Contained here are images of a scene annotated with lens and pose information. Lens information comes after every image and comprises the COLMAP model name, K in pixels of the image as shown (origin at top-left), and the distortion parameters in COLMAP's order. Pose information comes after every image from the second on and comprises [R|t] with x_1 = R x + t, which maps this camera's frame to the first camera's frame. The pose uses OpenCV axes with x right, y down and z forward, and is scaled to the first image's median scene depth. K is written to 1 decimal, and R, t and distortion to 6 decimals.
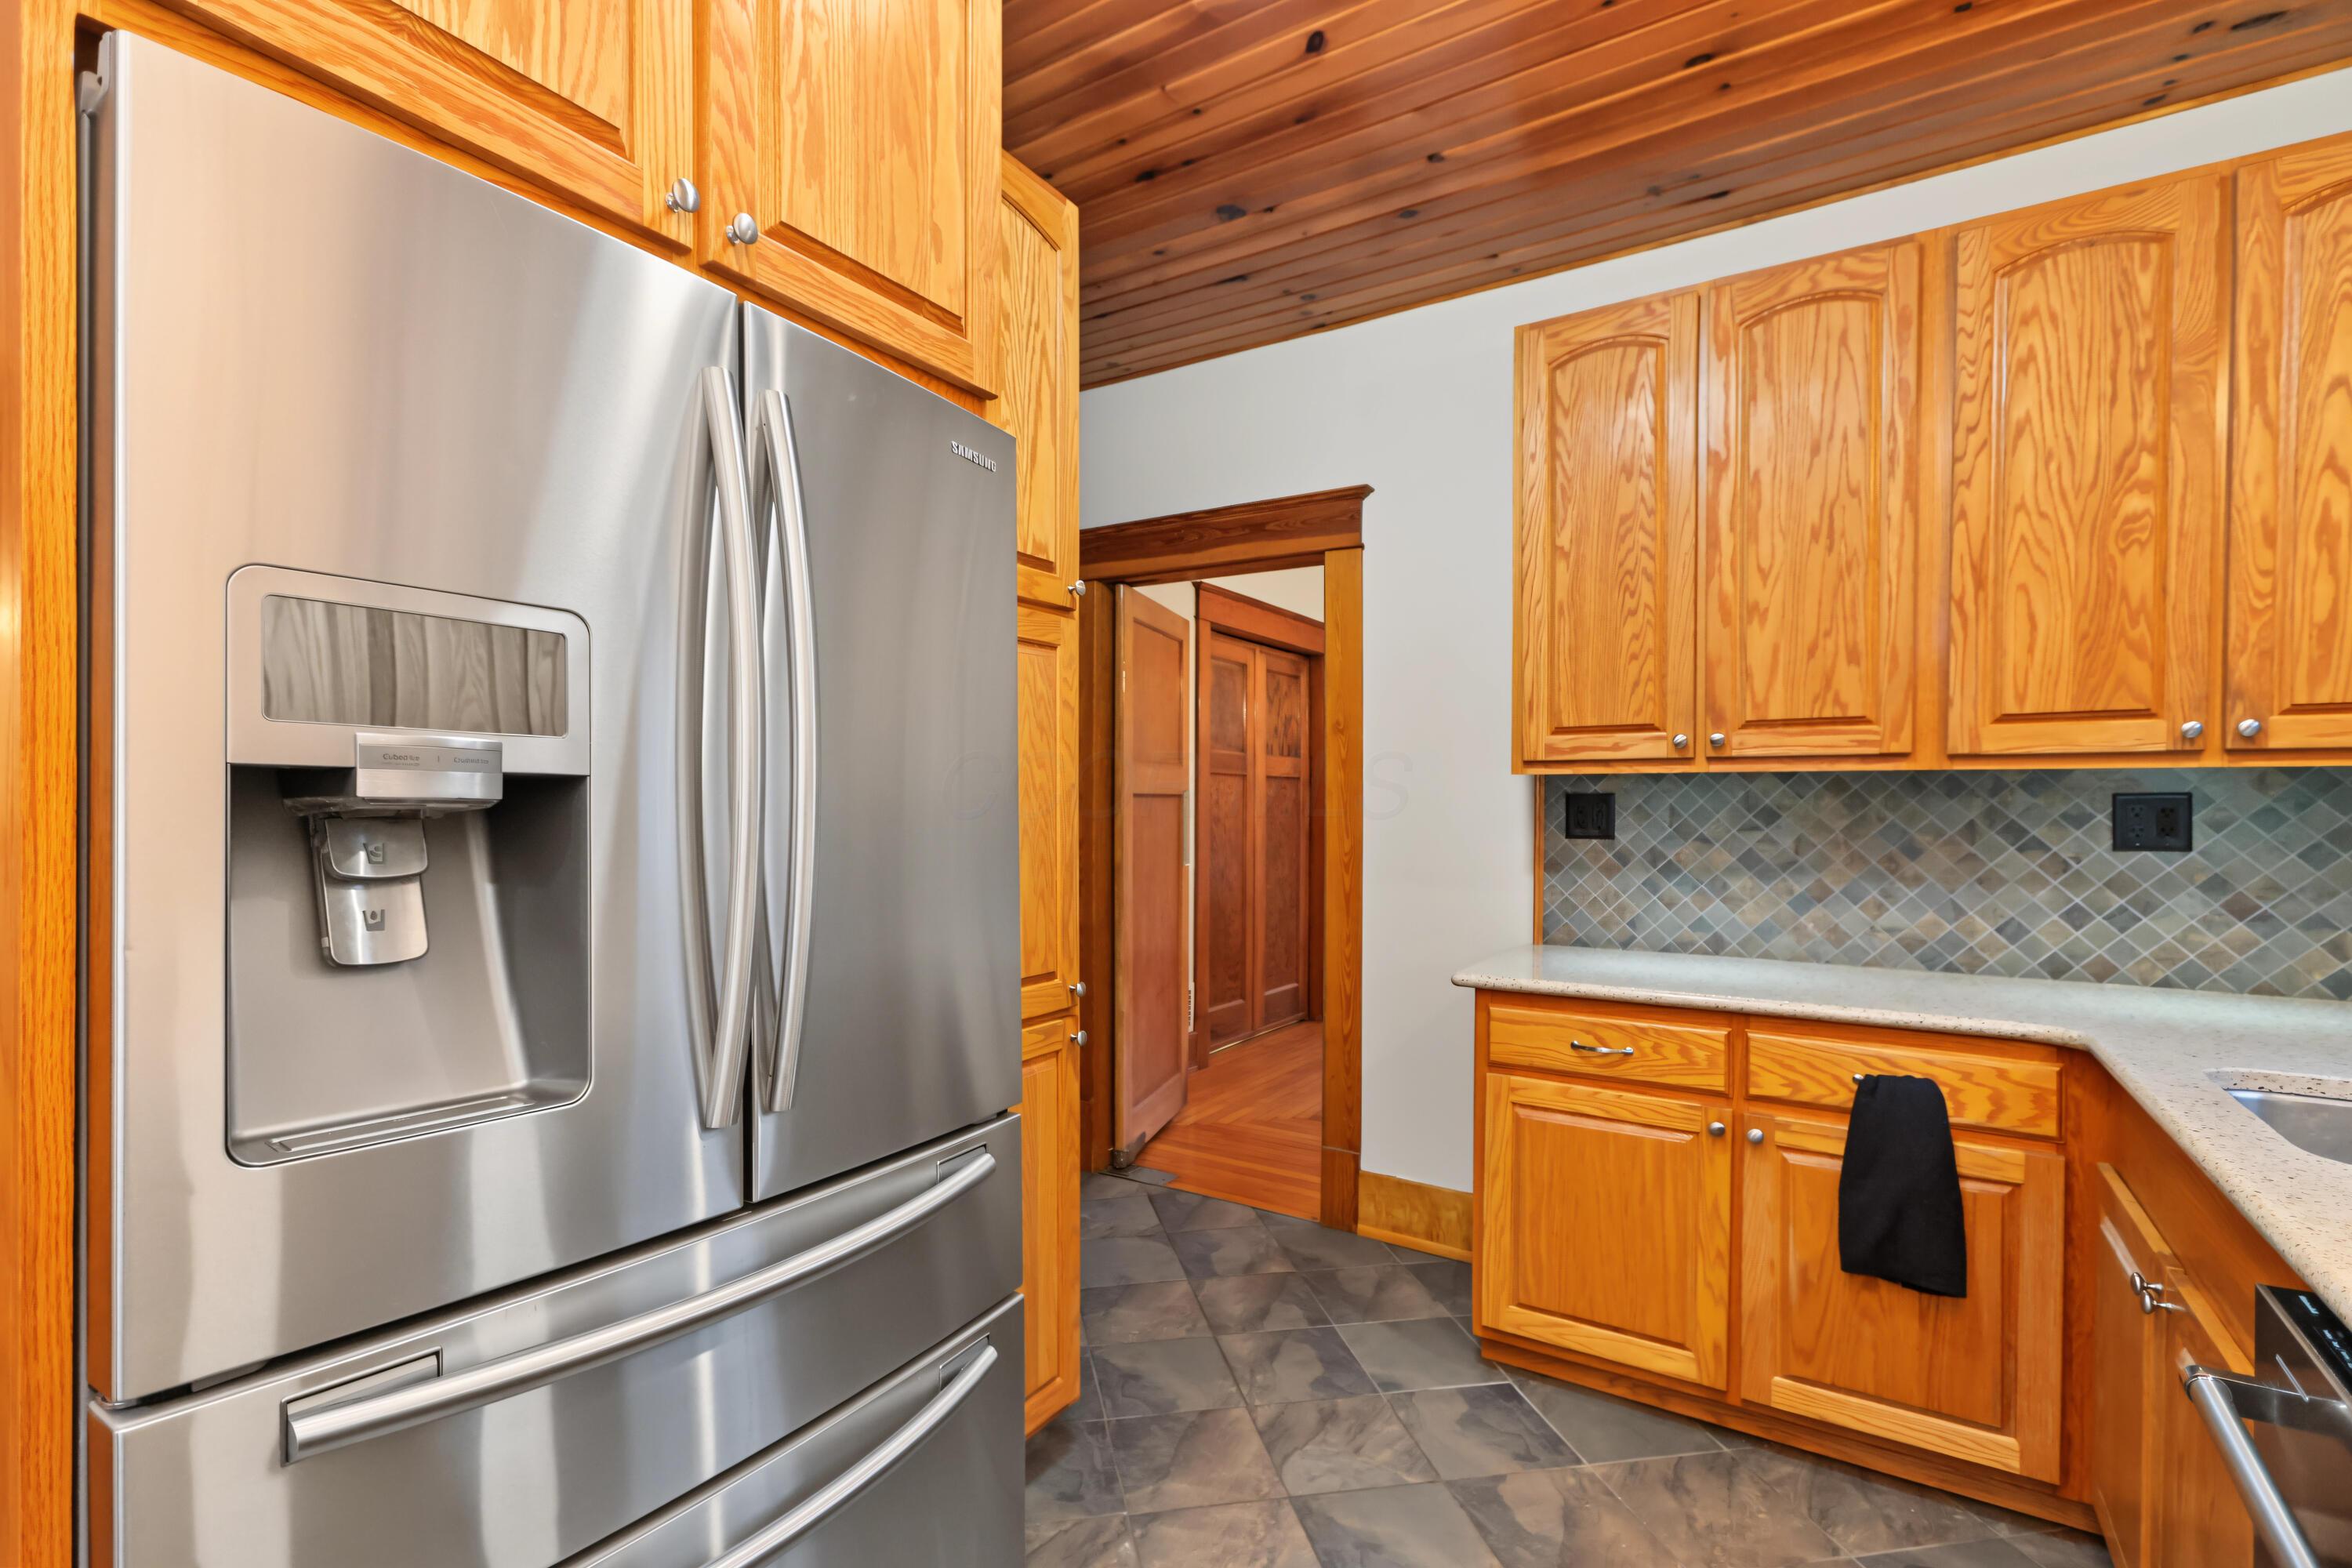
lens RADIAL K [[1120.0, 0, 1142.7], [0, 1120.0, 824.7], [0, 0, 1]] dist [0.010593, -0.000594]
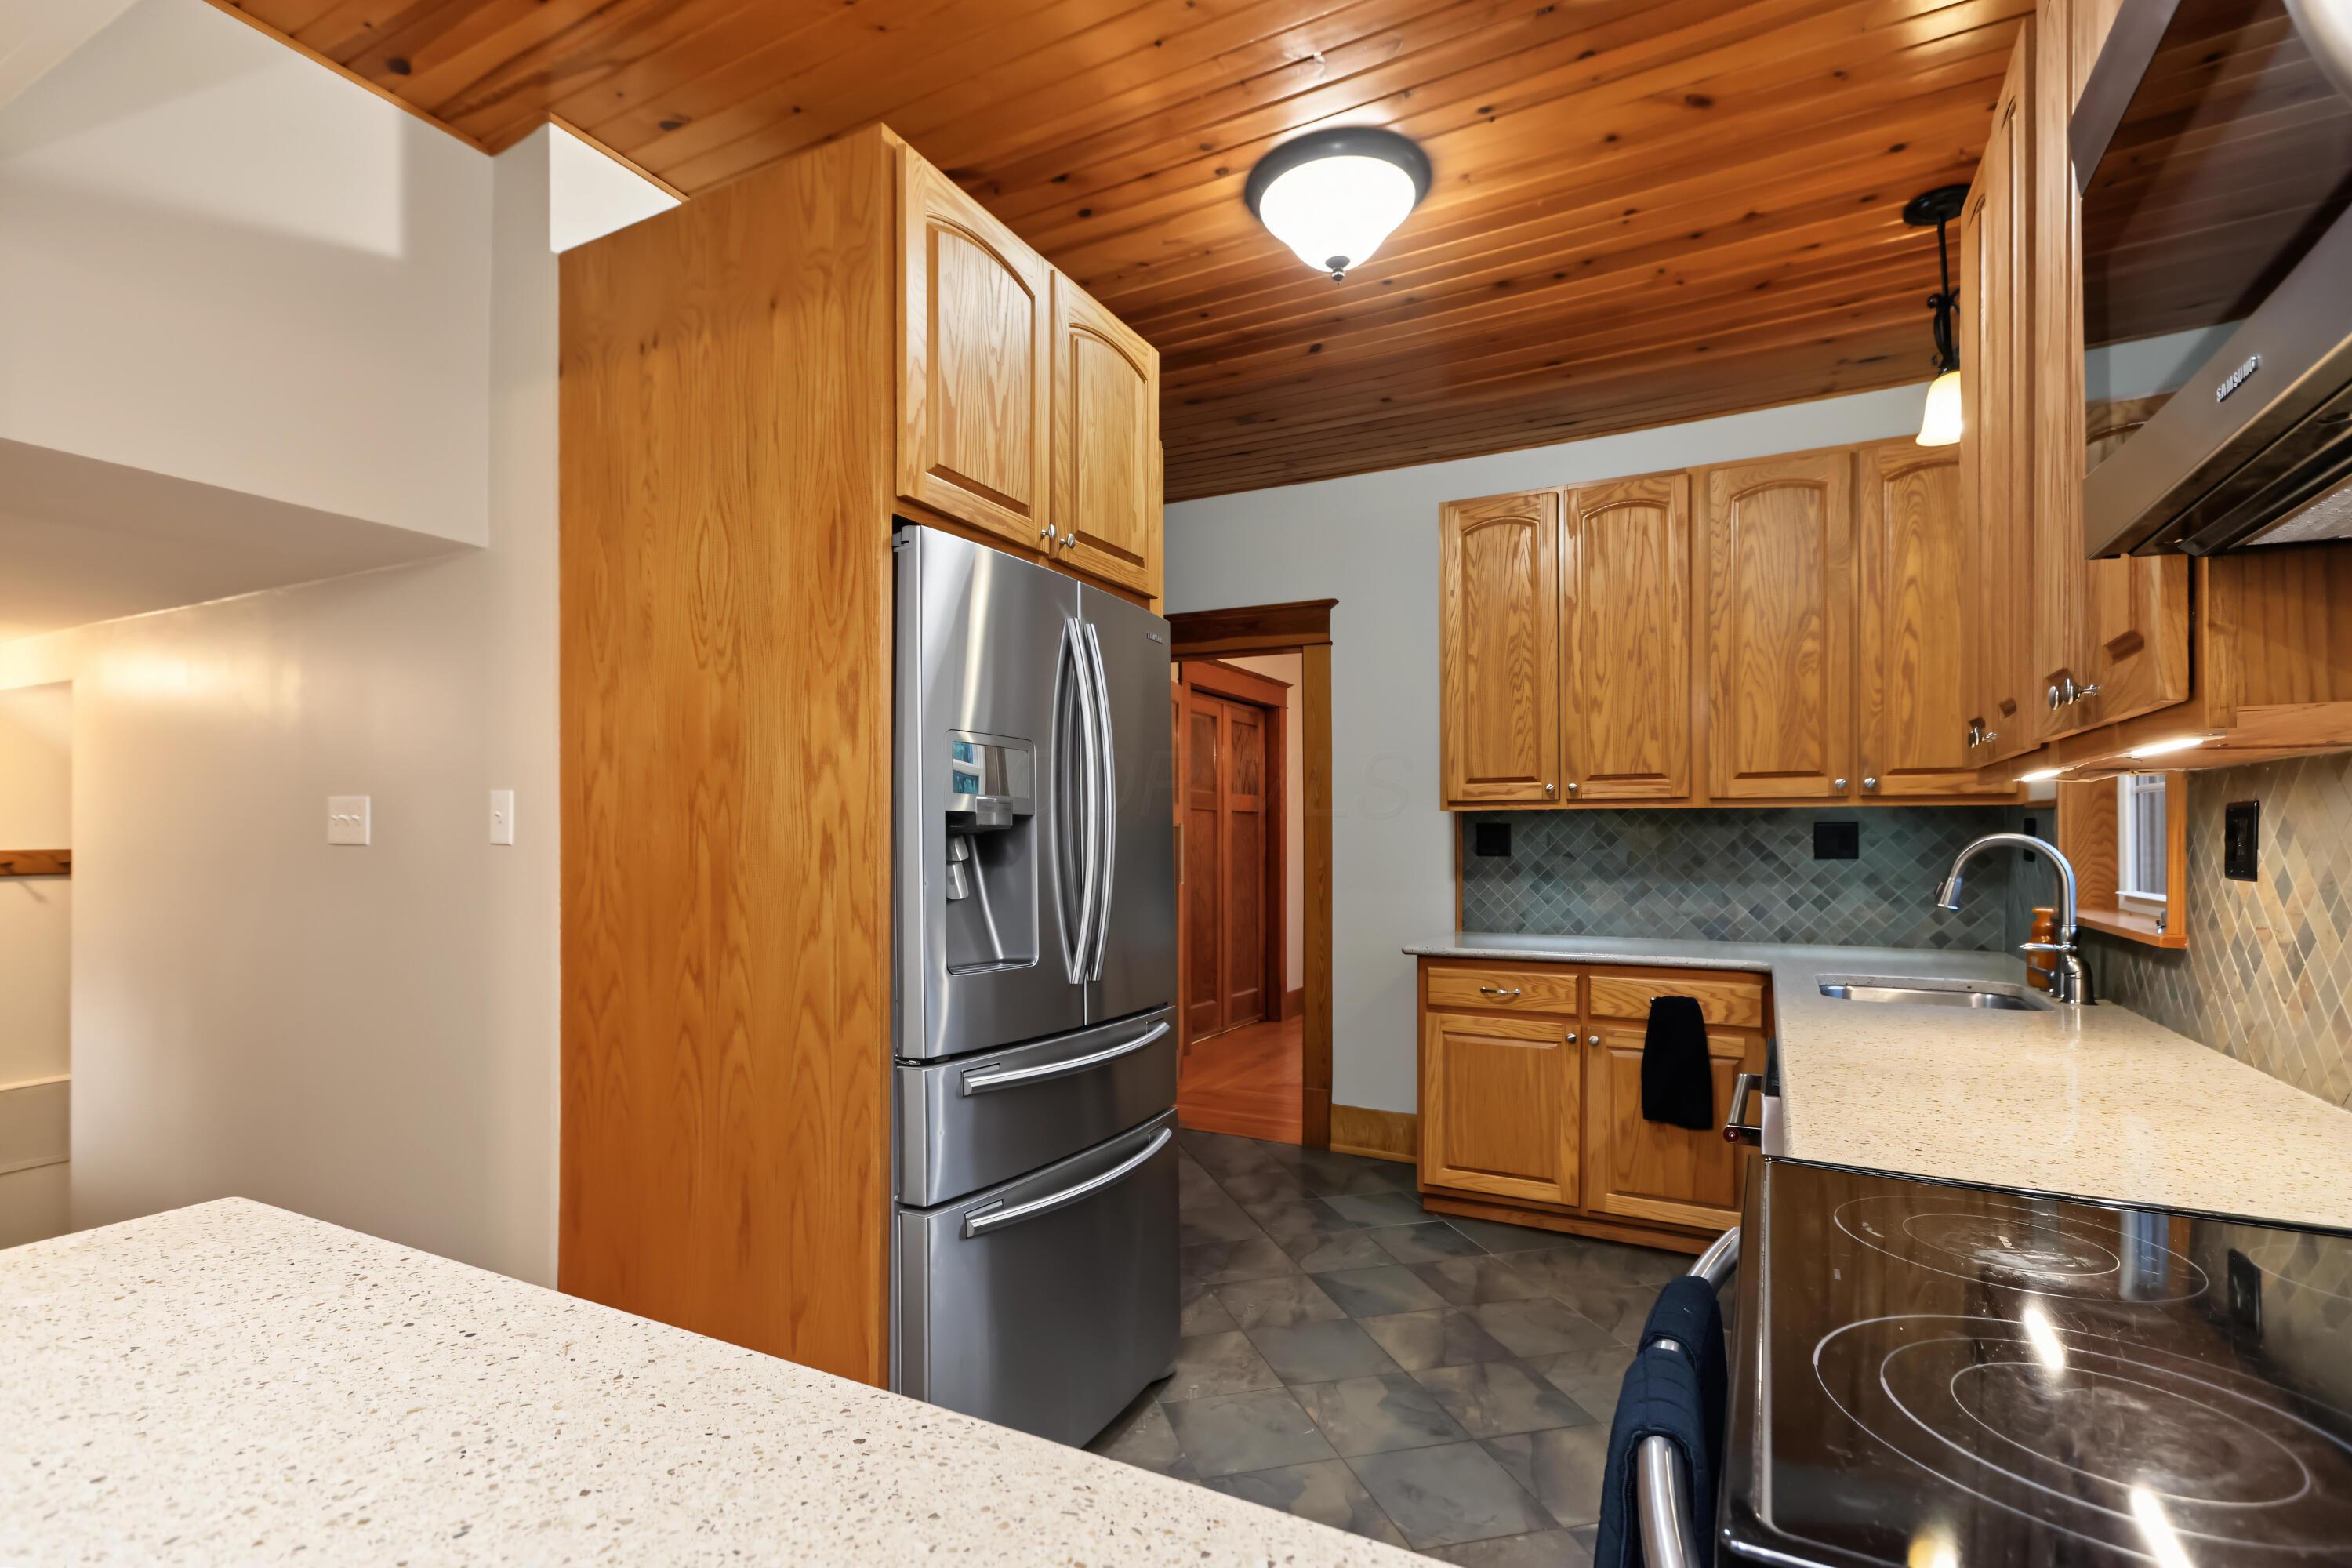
lens RADIAL K [[1089.2, 0, 1174.0], [0, 1089.2, 840.7], [0, 0, 1]] dist [0.000636, 0.000053]
pose [[0.996434, -0.004018, 0.084280, -0.149609], [0.005323, 0.999869, -0.015262, 0.015394], [-0.084208, 0.015656, 0.996325, -0.421176]]
